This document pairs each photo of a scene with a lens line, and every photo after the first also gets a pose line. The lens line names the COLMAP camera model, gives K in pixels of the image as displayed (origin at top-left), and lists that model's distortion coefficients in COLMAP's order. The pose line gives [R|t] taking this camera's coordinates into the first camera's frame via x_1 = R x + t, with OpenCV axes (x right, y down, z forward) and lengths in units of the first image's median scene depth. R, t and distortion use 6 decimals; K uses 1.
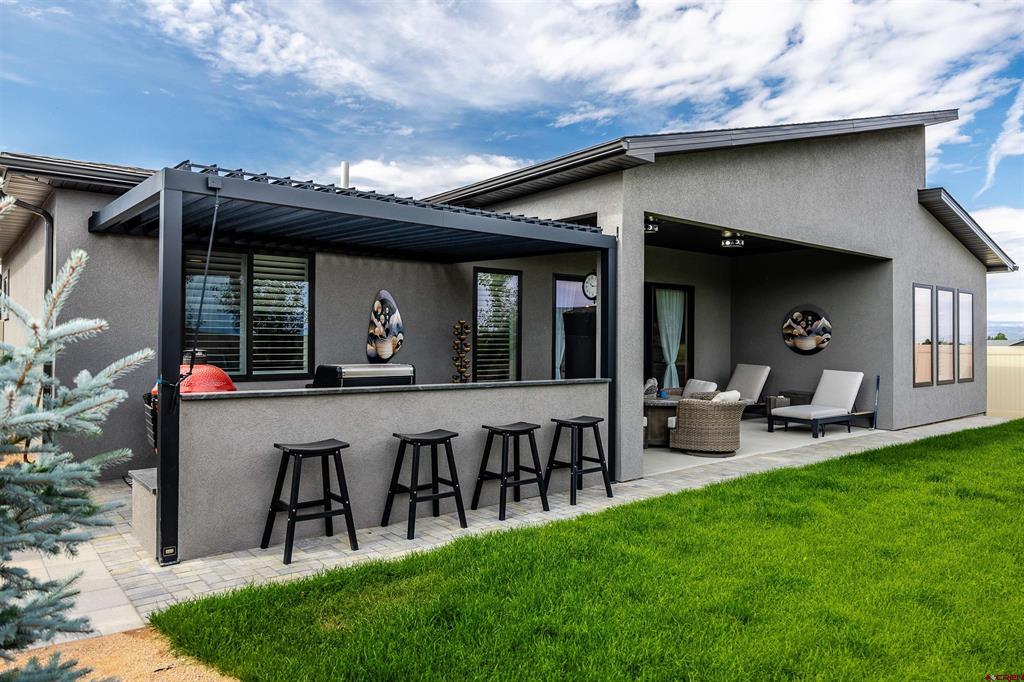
lens RADIAL K [[693.1, 0, 514.8], [0, 693.1, 338.4], [0, 0, 1]] dist [0.016053, -0.013748]
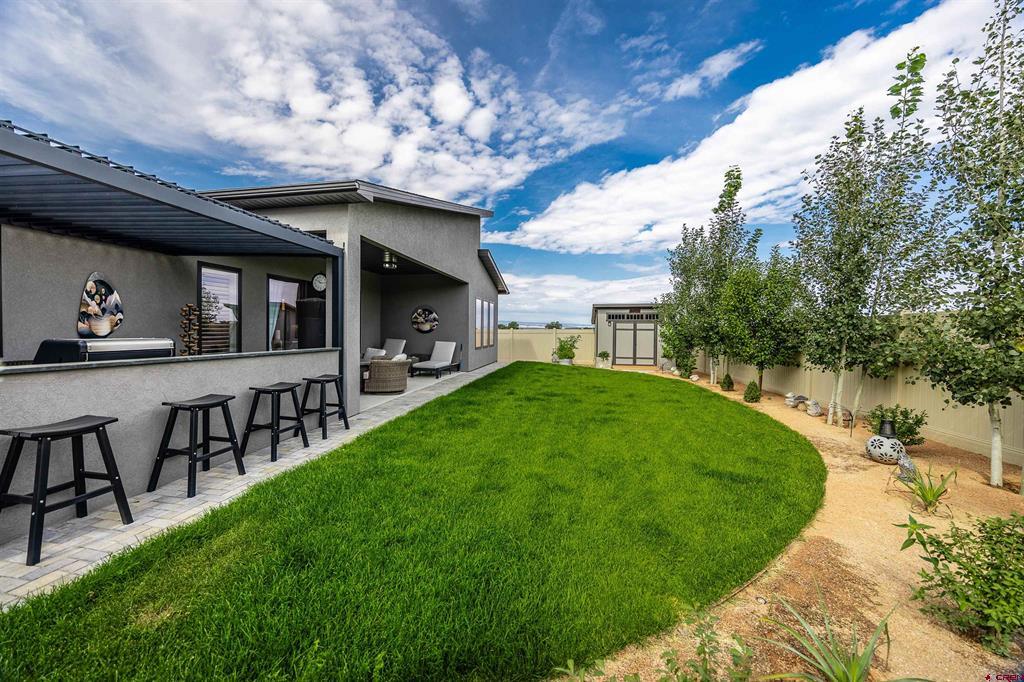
lens RADIAL K [[390.1, 0, 512.2], [0, 390.1, 336.7], [0, 0, 1]] dist [-0.001602, 0.001658]
pose [[0.760087, -0.008155, 0.649770, -0.069233], [-0.008293, 0.999718, 0.022247, 0.008550], [-0.649769, -0.022298, 0.759805, 0.090639]]
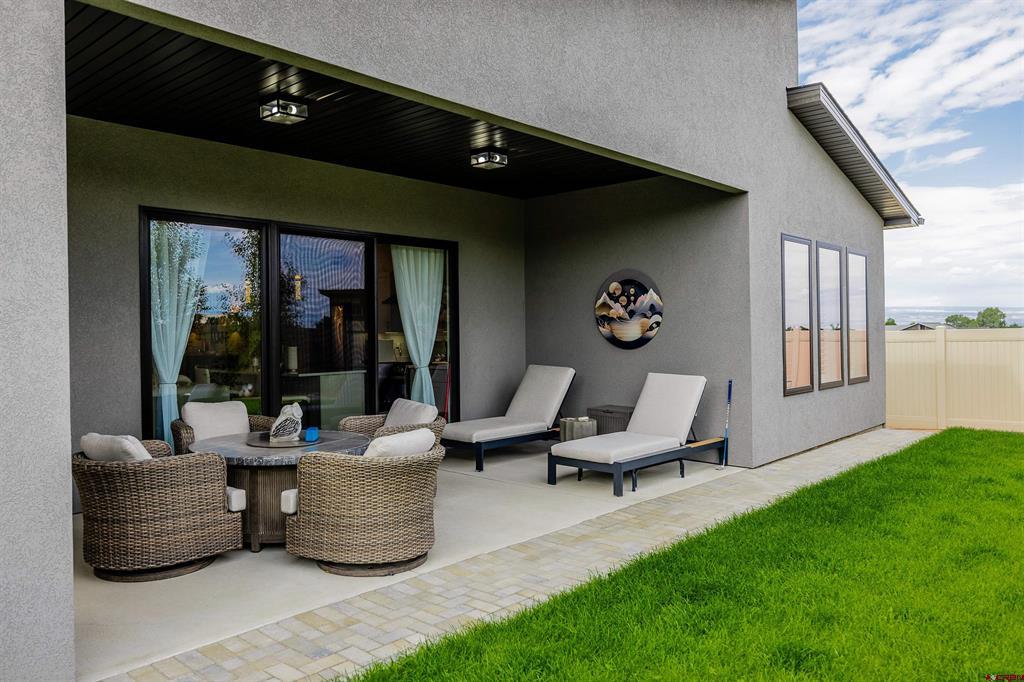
lens RADIAL K [[752.3, 0, 510.8], [0, 752.3, 340.6], [0, 0, 1]] dist [-0.002162, -0.000579]
pose [[0.989606, -0.018426, 0.142619, 0.227434], [0.016746, 0.999776, 0.012972, 0.005732], [-0.142826, -0.010449, 0.989693, 0.352724]]
